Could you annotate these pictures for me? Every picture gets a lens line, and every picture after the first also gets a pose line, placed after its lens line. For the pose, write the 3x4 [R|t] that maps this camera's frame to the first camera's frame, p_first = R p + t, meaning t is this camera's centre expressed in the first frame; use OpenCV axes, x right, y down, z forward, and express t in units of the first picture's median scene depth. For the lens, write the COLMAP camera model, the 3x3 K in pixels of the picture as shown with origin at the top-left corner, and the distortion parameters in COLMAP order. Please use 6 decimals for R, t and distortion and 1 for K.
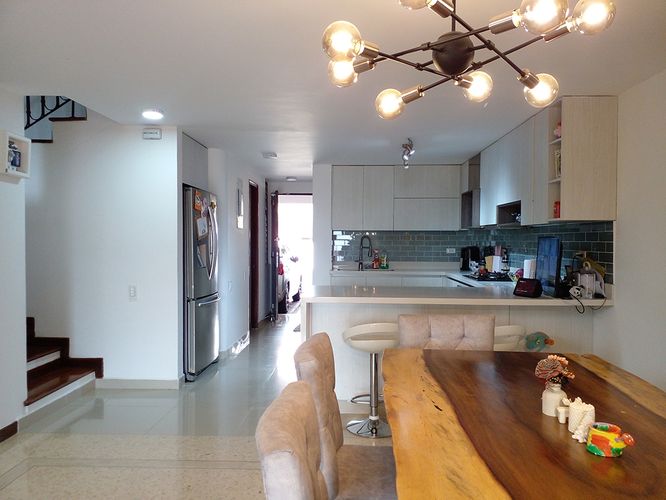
lens RADIAL K [[546.7, 0, 332.1], [0, 546.7, 245.6], [0, 0, 1]] dist [0.049875, -0.027907]
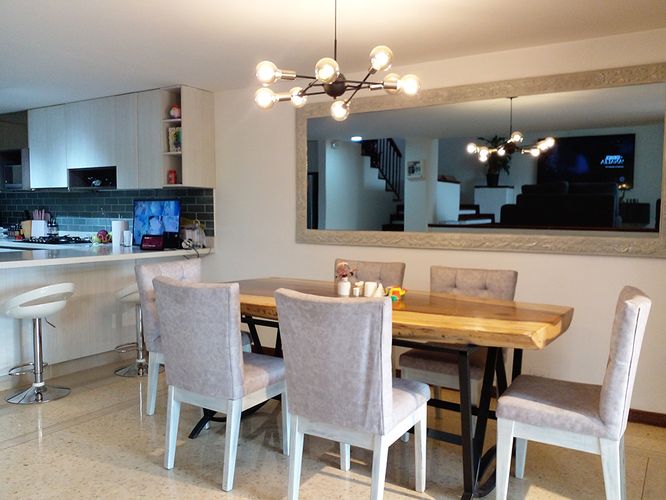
lens RADIAL K [[546.7, 0, 334.4], [0, 546.7, 254.3], [0, 0, 1]] dist [0.049875, -0.027907]
pose [[0.503008, -0.057805, 0.862347, -0.291965], [0.002381, 0.997850, 0.065500, 0.016260], [-0.864279, -0.030894, 0.502064, 0.052514]]
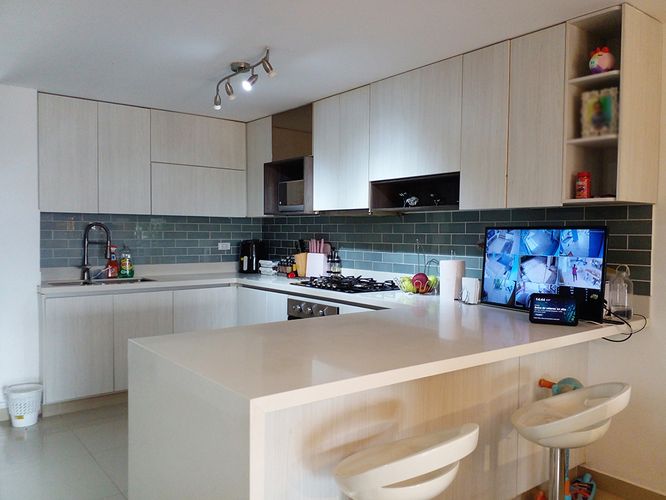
lens RADIAL K [[546.7, 0, 347.8], [0, 546.7, 250.8], [0, 0, 1]] dist [0.049875, -0.027907]
pose [[0.759398, -0.019595, 0.650332, -0.140874], [0.002834, 0.999636, 0.026811, -0.003899], [-0.650621, -0.018517, 0.759177, 0.433877]]
